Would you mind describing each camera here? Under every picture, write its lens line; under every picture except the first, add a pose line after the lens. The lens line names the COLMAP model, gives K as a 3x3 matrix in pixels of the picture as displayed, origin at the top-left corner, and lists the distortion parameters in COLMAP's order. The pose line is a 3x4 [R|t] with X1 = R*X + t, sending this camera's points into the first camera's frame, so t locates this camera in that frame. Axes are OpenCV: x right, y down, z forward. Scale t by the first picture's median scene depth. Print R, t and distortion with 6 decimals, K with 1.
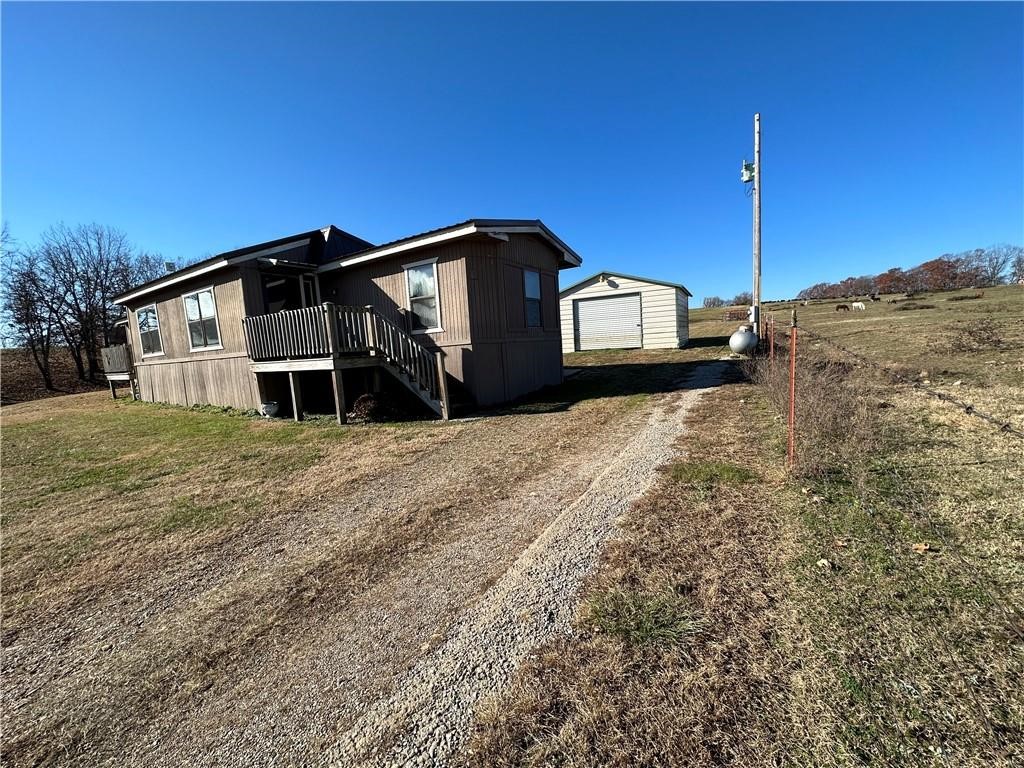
lens RADIAL K [[402.5, 0, 511.5], [0, 402.5, 386.1], [0, 0, 1]] dist [-0.003376, 0.000204]
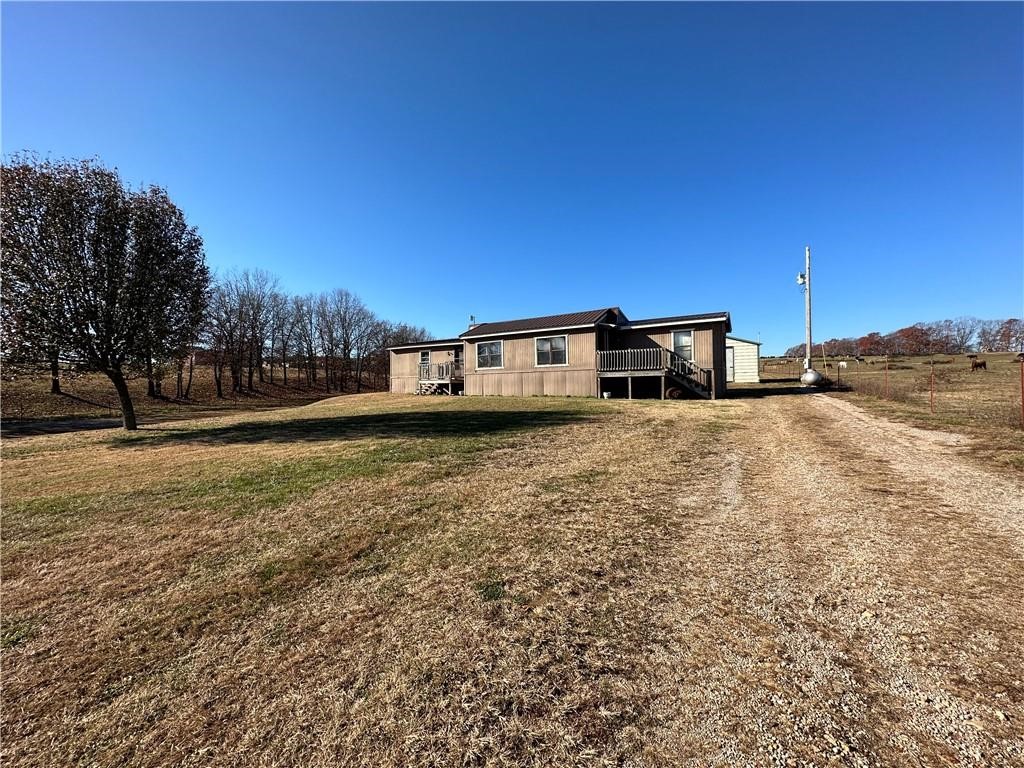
lens RADIAL K [[402.5, 0, 511.6], [0, 402.5, 384.7], [0, 0, 1]] dist [-0.003376, 0.000204]
pose [[0.998460, 0.050487, 0.022979, -0.588753], [-0.047766, 0.993155, -0.106591, 0.127126], [-0.028203, 0.105330, 0.994037, -0.536615]]
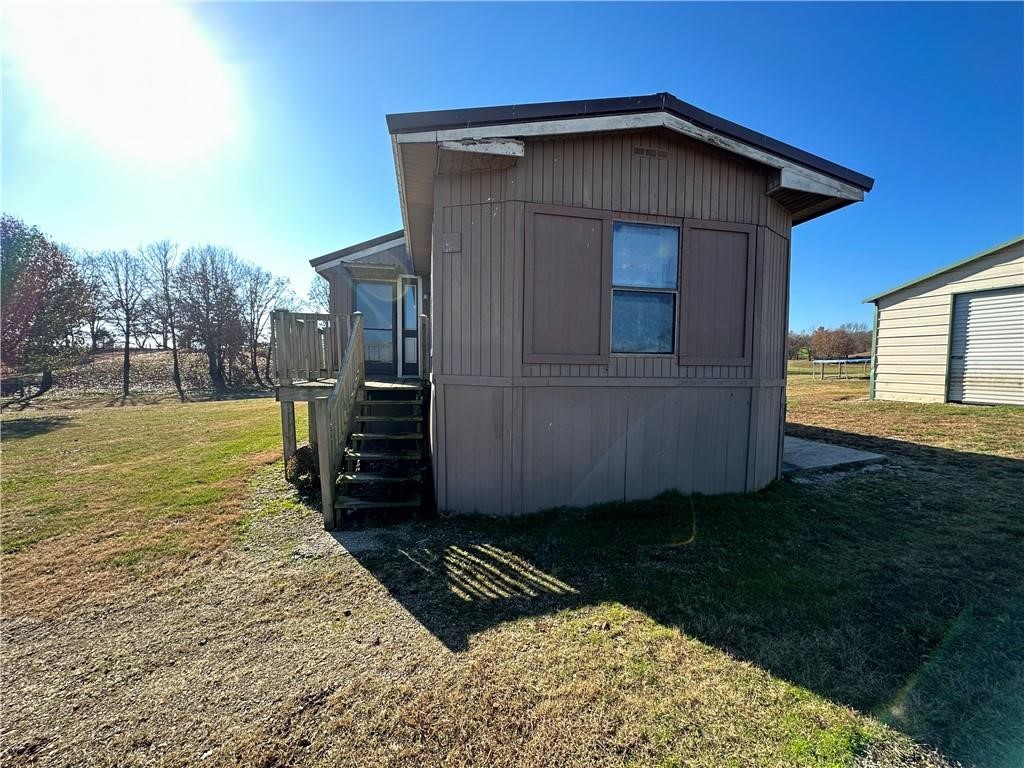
lens RADIAL K [[402.5, 0, 511.9], [0, 402.5, 387.0], [0, 0, 1]] dist [-0.003376, 0.000204]
pose [[0.695965, 0.113313, -0.709079, 0.161380], [-0.127768, 0.991255, 0.033001, -0.064583], [0.706618, 0.067630, 0.704356, 0.358012]]
